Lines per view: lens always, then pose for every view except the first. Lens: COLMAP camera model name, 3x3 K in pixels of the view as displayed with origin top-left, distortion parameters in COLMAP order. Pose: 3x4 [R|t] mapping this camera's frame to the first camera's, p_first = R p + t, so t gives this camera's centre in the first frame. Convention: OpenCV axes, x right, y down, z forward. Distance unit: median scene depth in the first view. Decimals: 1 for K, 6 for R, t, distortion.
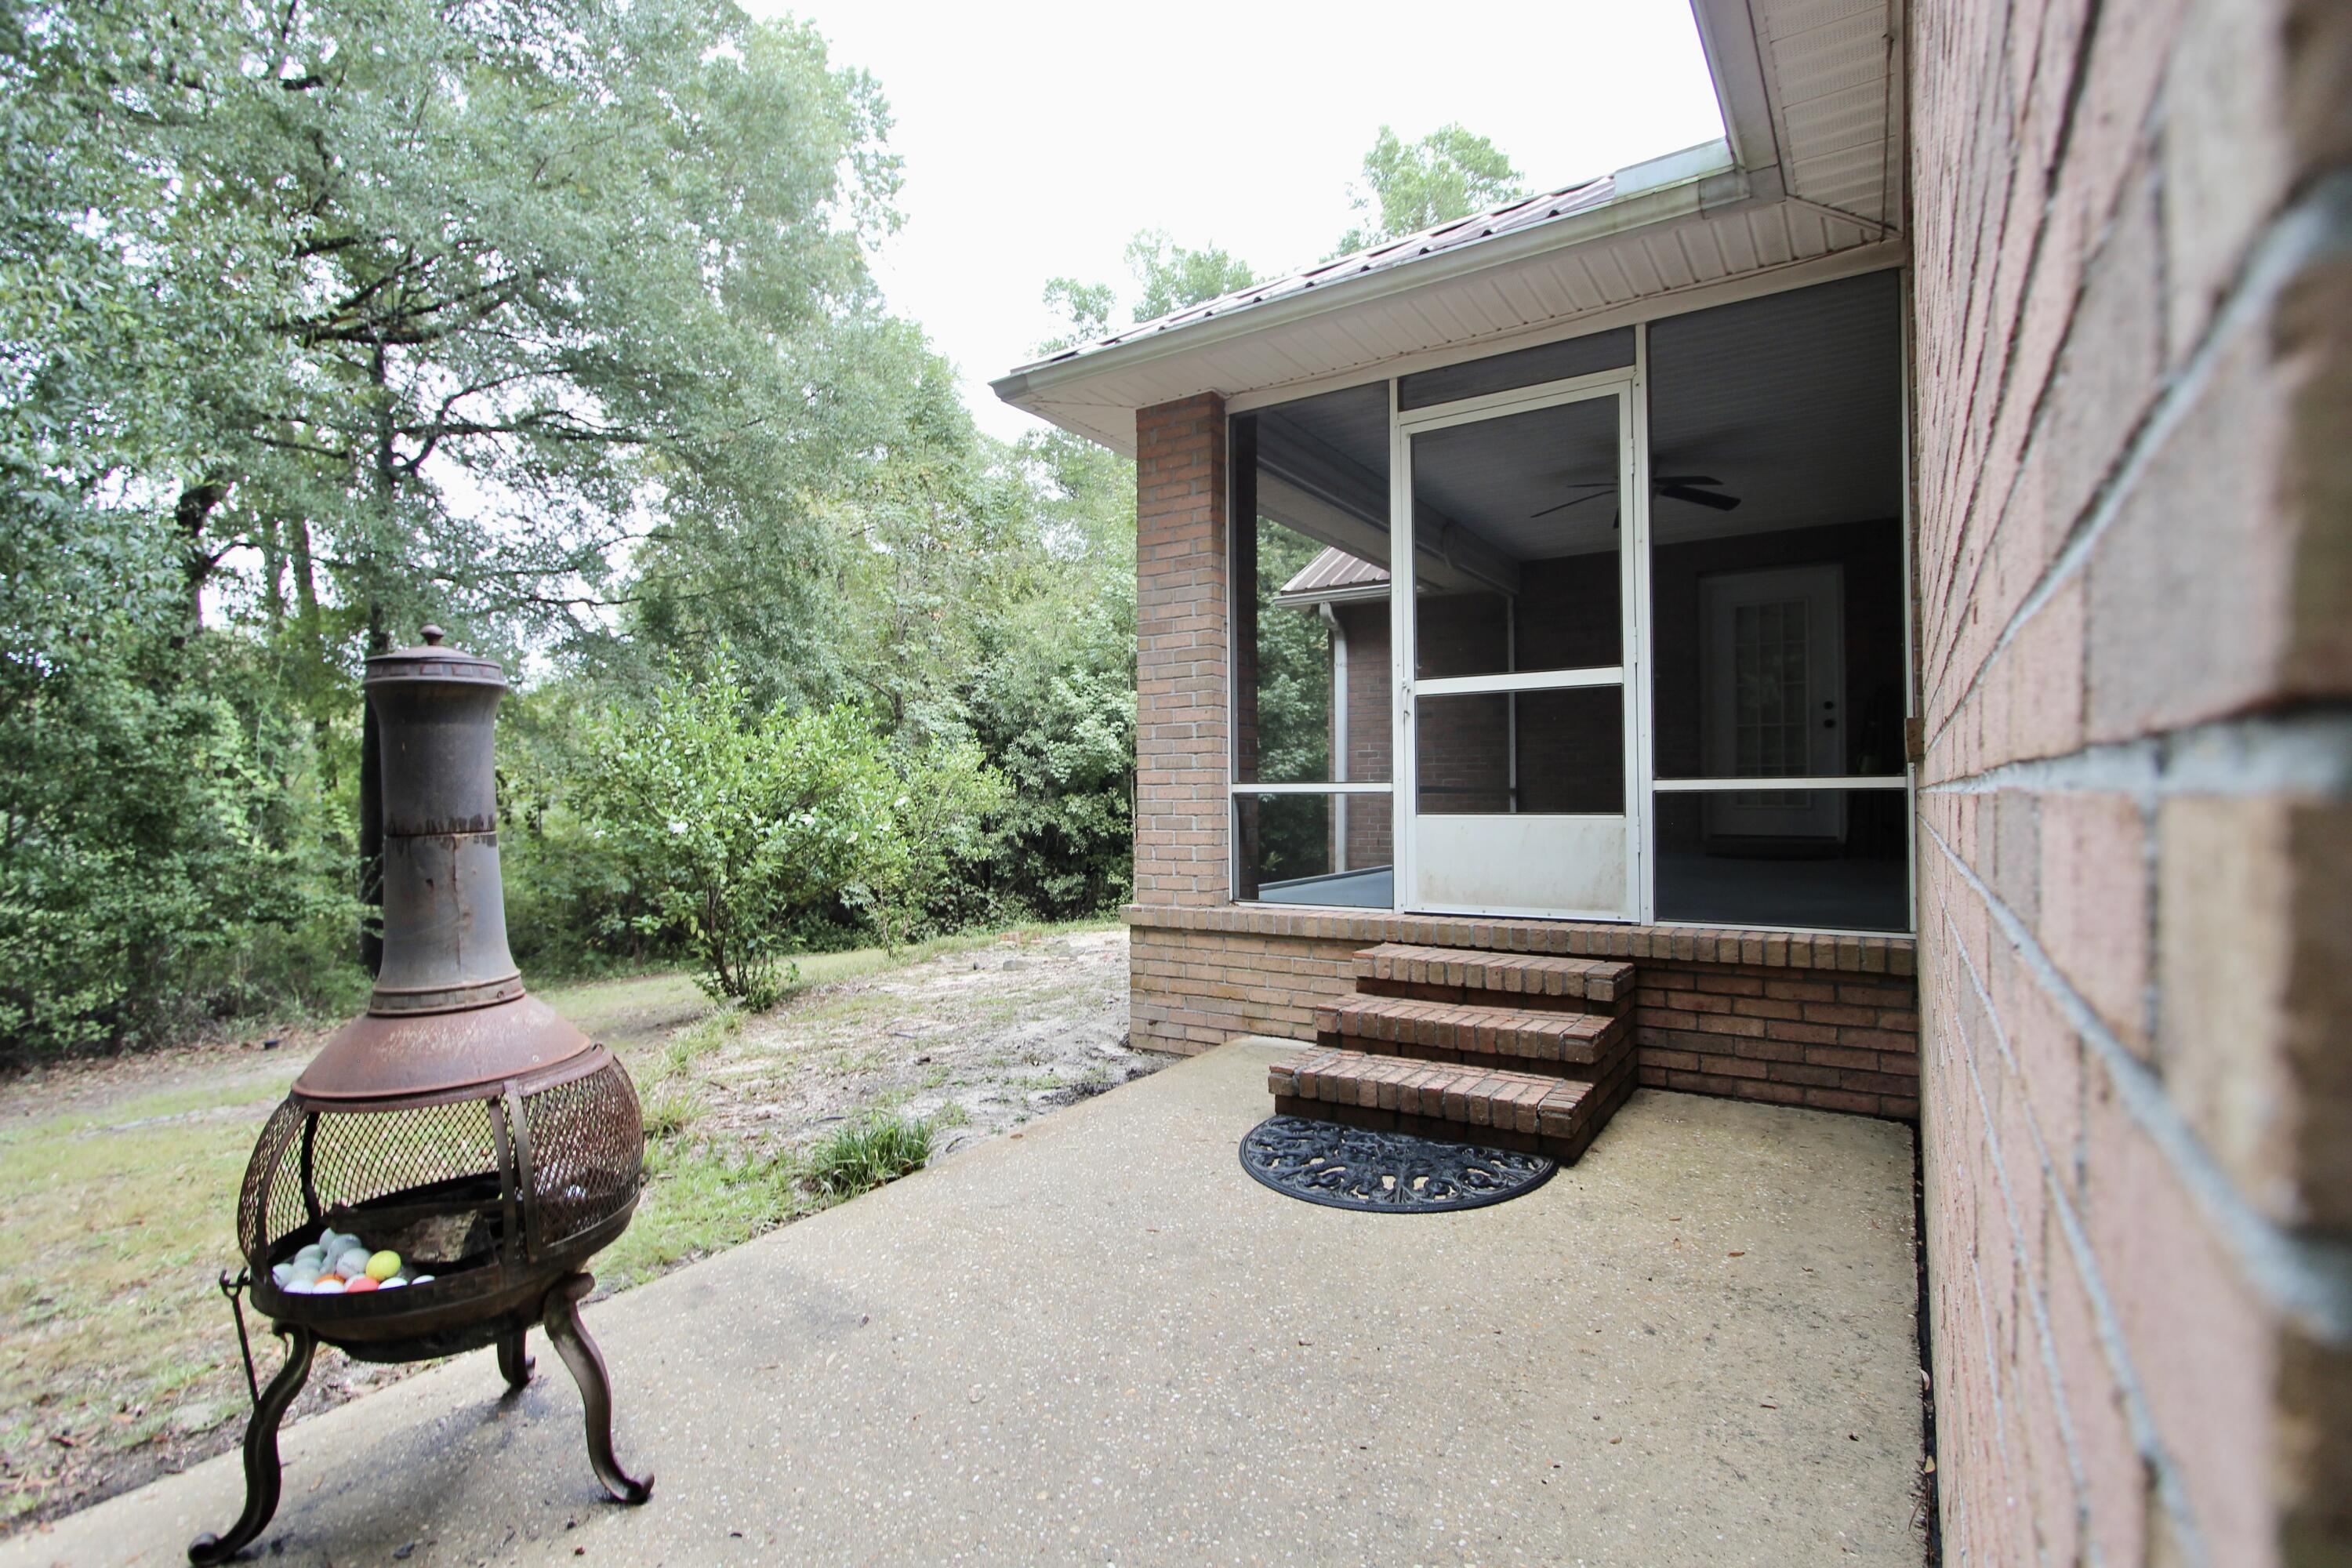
lens RADIAL K [[1089.5, 0, 1178.9], [0, 1089.5, 793.0], [0, 0, 1]] dist [-0.022491, -0.000234]
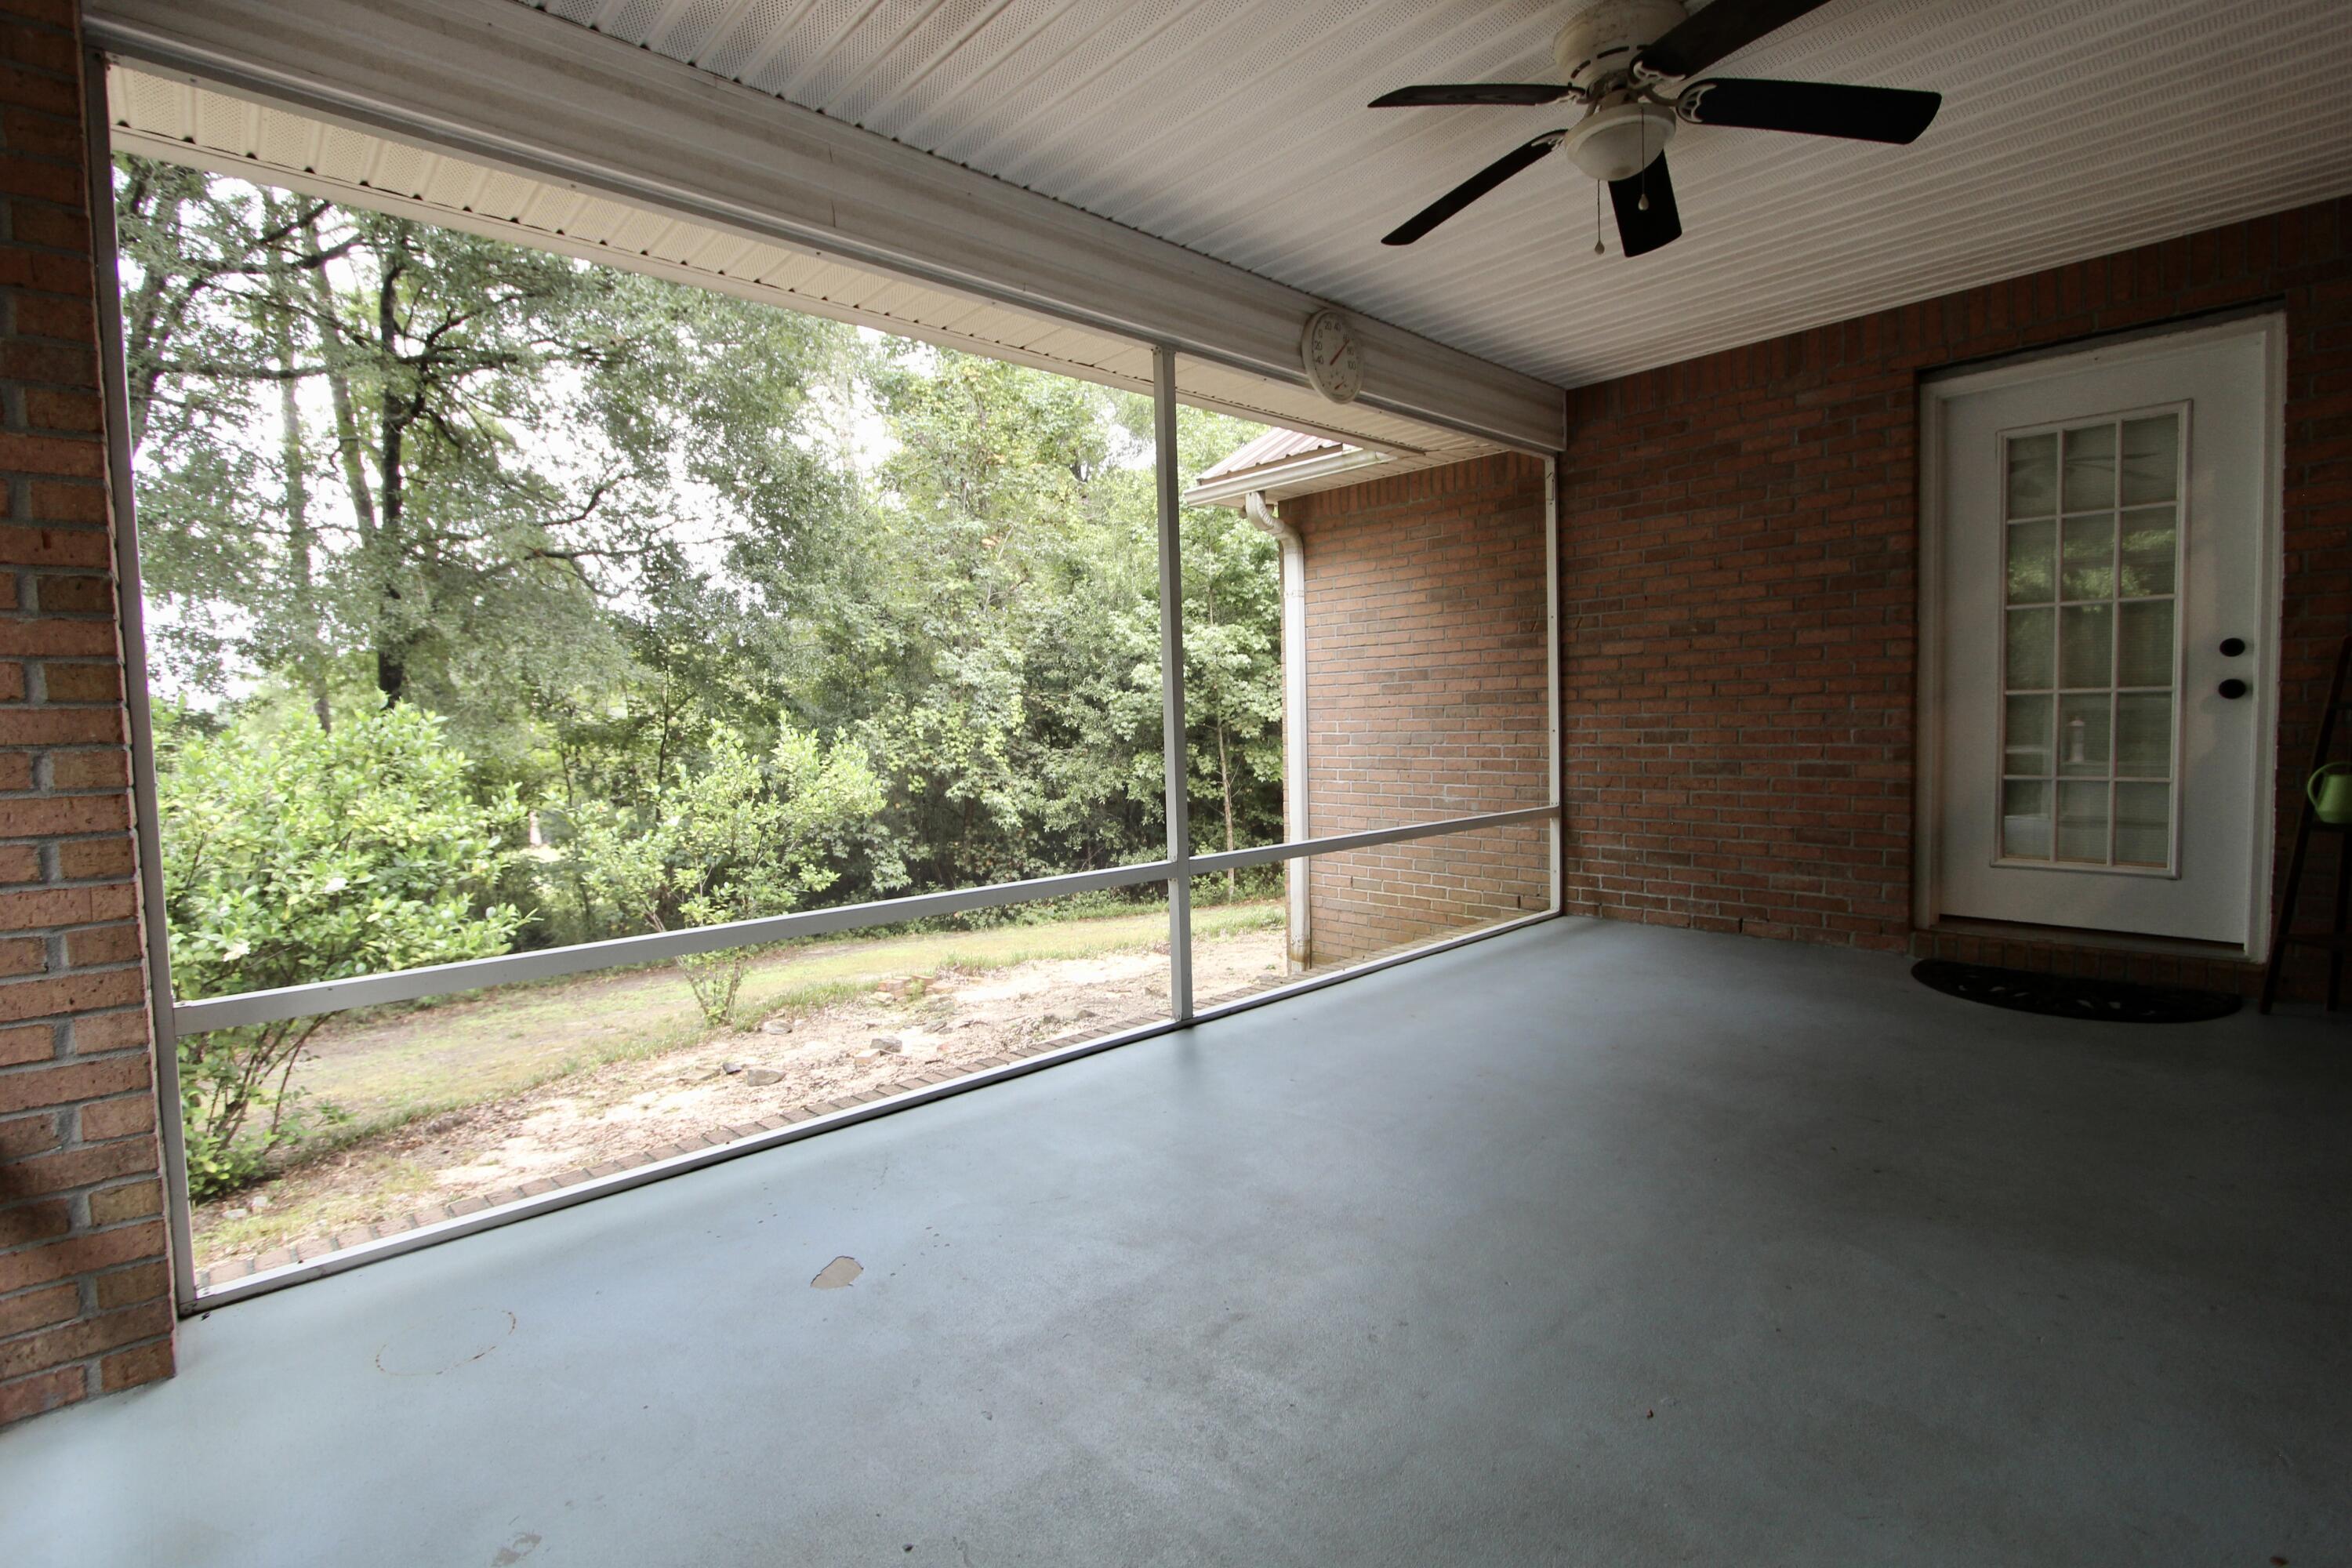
lens RADIAL K [[1089.5, 0, 1175.4], [0, 1089.5, 775.7], [0, 0, 1]] dist [-0.022491, -0.000234]
pose [[0.972206, -0.012345, -0.233803, 0.120366], [0.026030, 0.998117, 0.055534, -0.027095], [0.232677, -0.060076, 0.970697, 0.201971]]
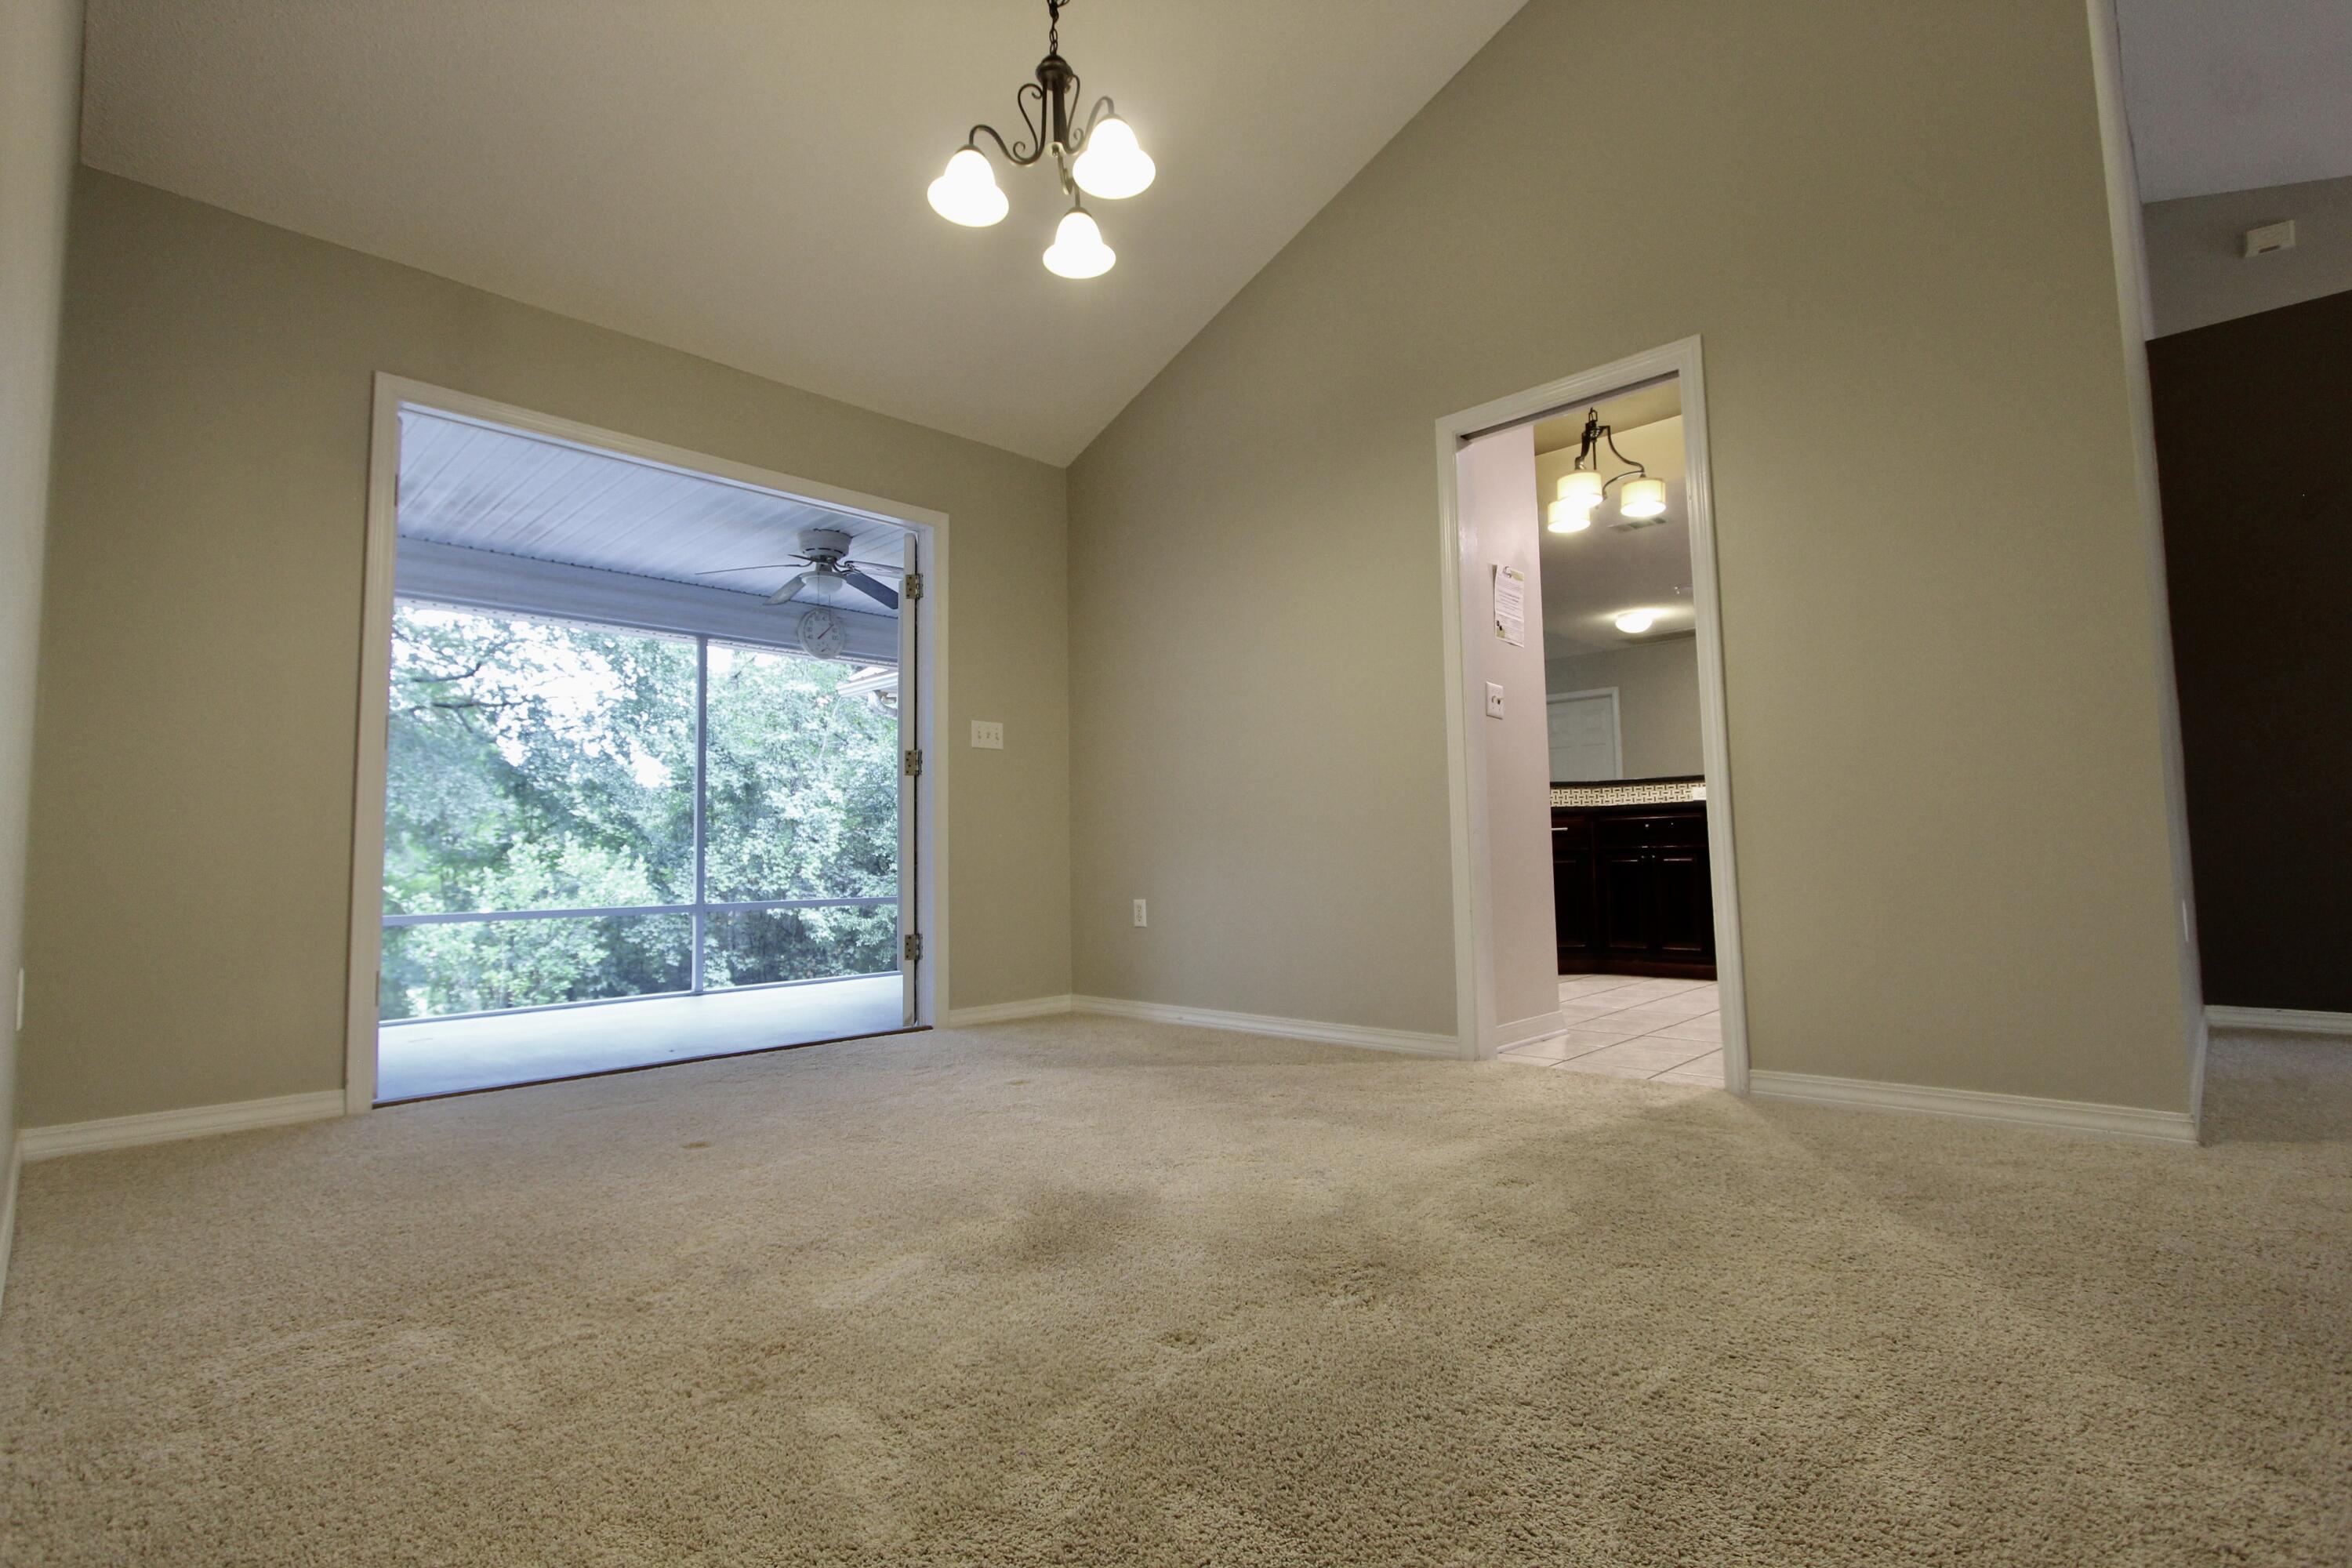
lens RADIAL K [[1089.5, 0, 1172.5], [0, 1089.5, 785.2], [0, 0, 1]] dist [-0.022491, -0.000234]
pose [[0.983476, -0.025204, -0.179276, 0.288322], [0.013592, 0.997746, -0.065711, -0.015831], [0.180528, 0.062188, 0.981602, 0.069755]]
